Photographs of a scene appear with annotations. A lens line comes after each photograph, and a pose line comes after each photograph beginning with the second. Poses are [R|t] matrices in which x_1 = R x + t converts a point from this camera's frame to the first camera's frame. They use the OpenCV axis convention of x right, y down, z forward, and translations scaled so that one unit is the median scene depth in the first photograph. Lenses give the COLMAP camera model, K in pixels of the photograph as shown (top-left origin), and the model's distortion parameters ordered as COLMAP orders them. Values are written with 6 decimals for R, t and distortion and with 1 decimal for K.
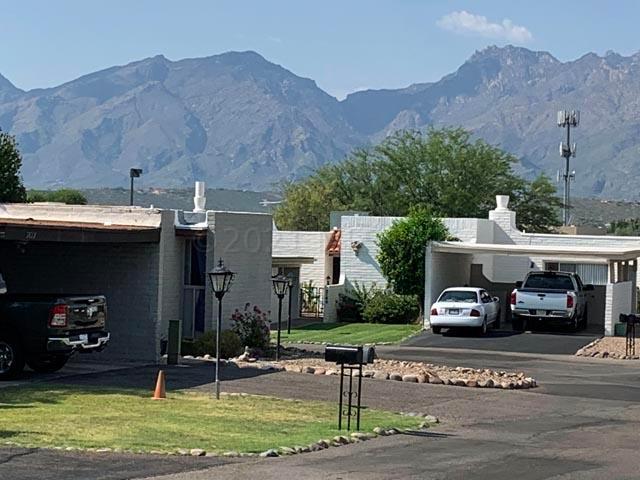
lens RADIAL K [[1832.8, 0, 320.0], [0, 1832.8, 240.0], [0, 0, 1]] dist [-0.053368, -0.069075]
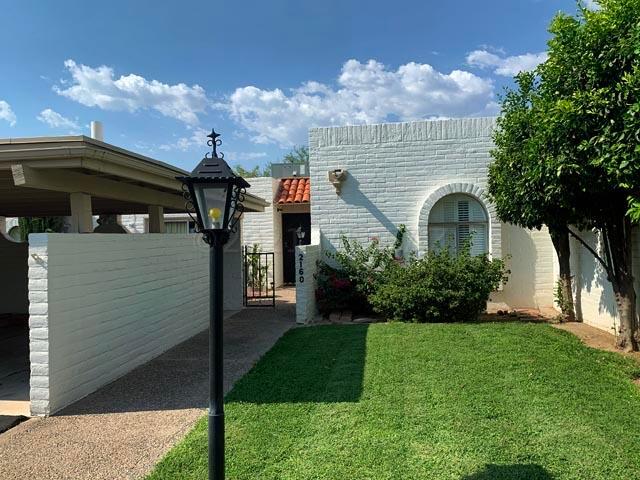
lens RADIAL K [[473.3, 0, 296.2], [0, 473.3, 241.7], [0, 0, 1]] dist [0.002246, -0.003727]
pose [[0.990964, -0.047640, 0.125379, -0.012864], [0.048327, 0.998829, -0.002443, 0.023284], [-0.125116, 0.008480, 0.992106, 0.853400]]
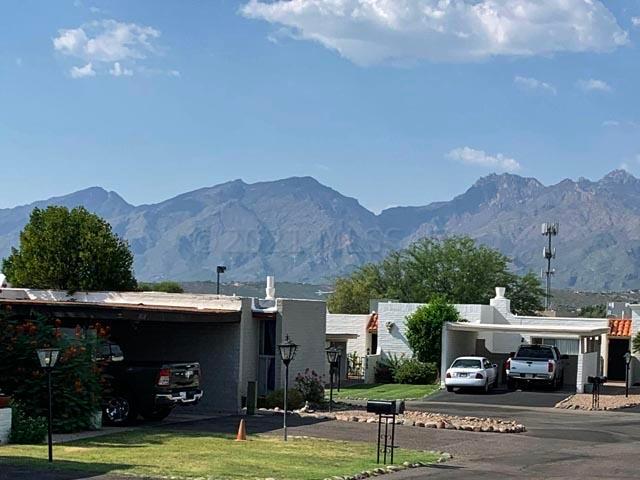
lens RADIAL K [[1229.2, 0, 320.0], [0, 1229.2, 240.0], [0, 0, 1]] dist [-0.050592, -0.126236]
pose [[0.999150, -0.000322, -0.041217, 0.006240], [-0.002378, 0.997854, -0.065440, -0.000136], [0.041150, 0.065482, 0.997005, 0.109954]]
